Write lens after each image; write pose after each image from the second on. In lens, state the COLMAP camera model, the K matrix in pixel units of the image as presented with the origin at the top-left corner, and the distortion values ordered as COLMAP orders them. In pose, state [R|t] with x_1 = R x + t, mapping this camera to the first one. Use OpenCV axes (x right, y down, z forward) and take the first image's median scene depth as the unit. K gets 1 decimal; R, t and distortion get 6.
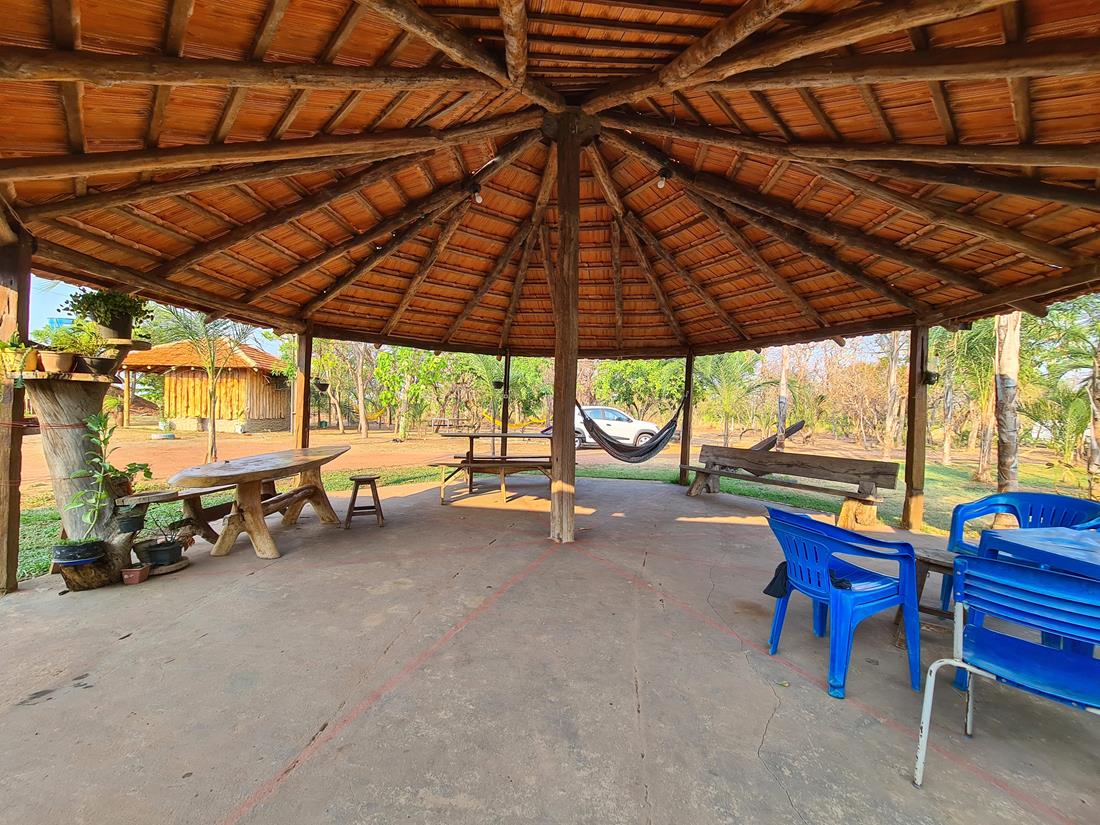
lens RADIAL K [[442.5, 0, 551.2], [0, 442.5, 411.7], [0, 0, 1]] dist [0.000055, 0.000000]
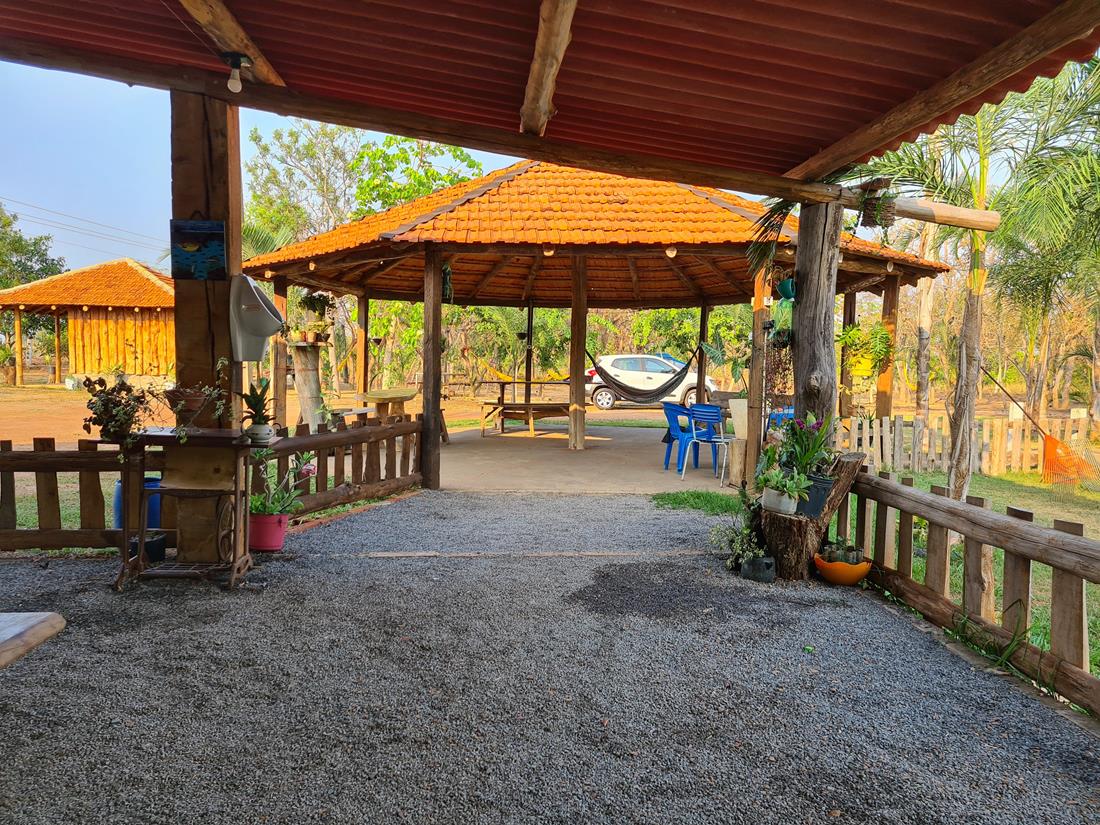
lens RADIAL K [[832.3, 0, 552.2], [0, 832.3, 416.0], [0, 0, 1]] dist [0.042761, 0.001769]
pose [[0.998993, -0.005602, -0.044513, 0.037746], [0.008402, 0.997981, 0.062954, 0.004791], [0.044070, -0.063265, 0.997023, -0.980834]]
